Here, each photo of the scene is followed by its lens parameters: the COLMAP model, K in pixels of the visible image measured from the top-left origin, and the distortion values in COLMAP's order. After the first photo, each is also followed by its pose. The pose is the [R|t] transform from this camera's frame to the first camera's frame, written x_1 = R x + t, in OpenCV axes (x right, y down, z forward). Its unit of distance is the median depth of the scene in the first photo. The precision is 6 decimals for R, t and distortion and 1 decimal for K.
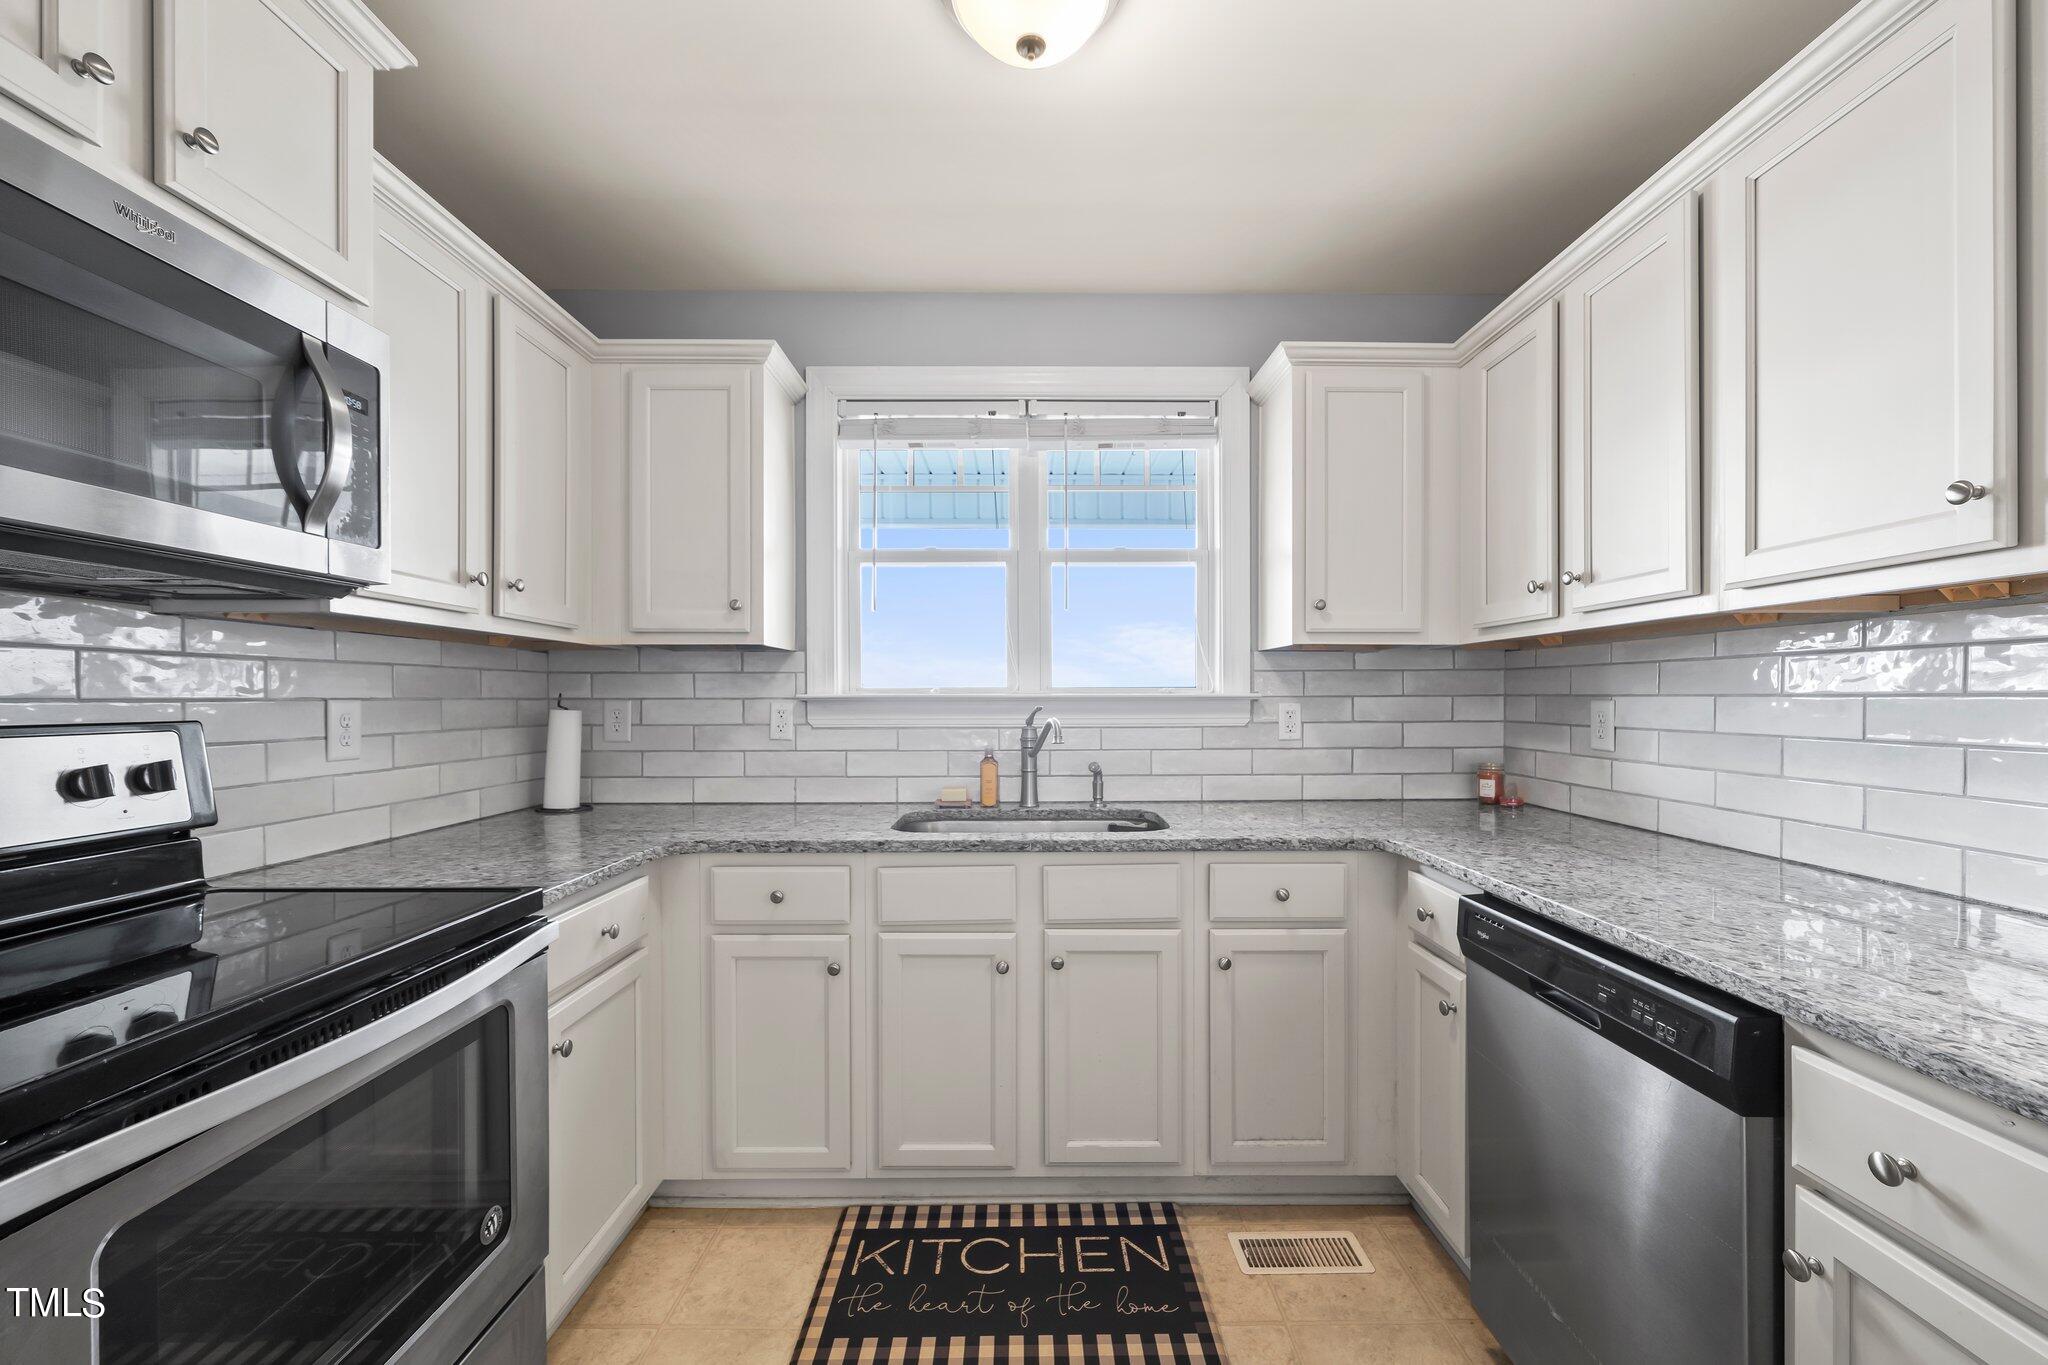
lens RADIAL K [[821.7, 0, 1026.9], [0, 821.7, 688.6], [0, 0, 1]] dist [-0.001832, -0.000121]
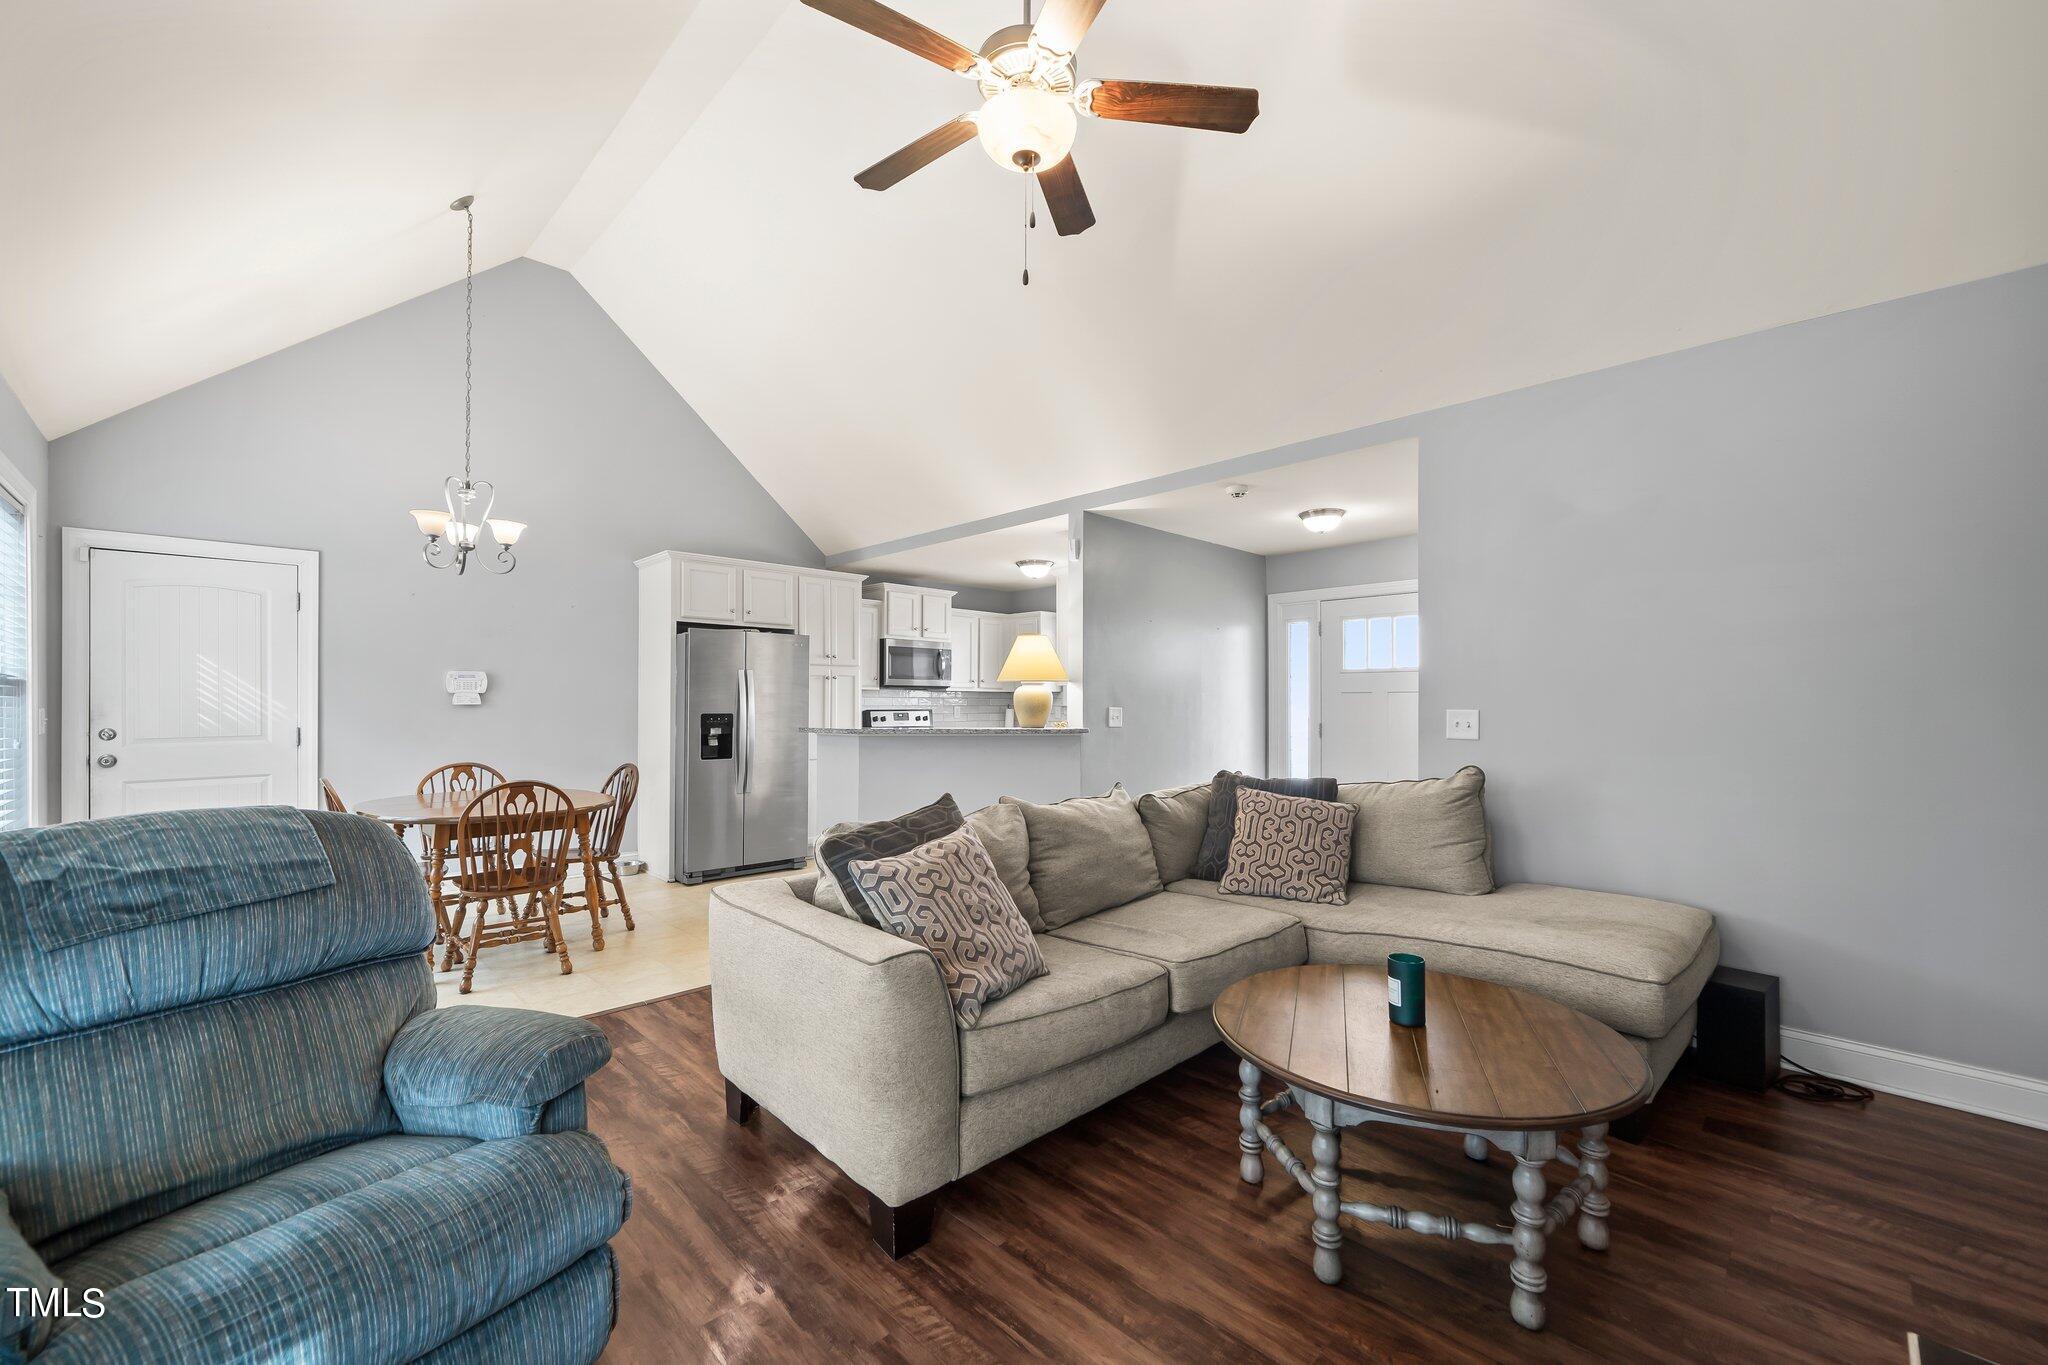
lens RADIAL K [[821.7, 0, 1027.5], [0, 821.7, 694.2], [0, 0, 1]] dist [-0.001832, -0.000121]
pose [[0.691702, -0.006899, -0.722150, 3.797155], [0.005863, 0.999975, -0.003938, -0.045654], [0.722160, -0.001510, 0.691725, -2.633779]]
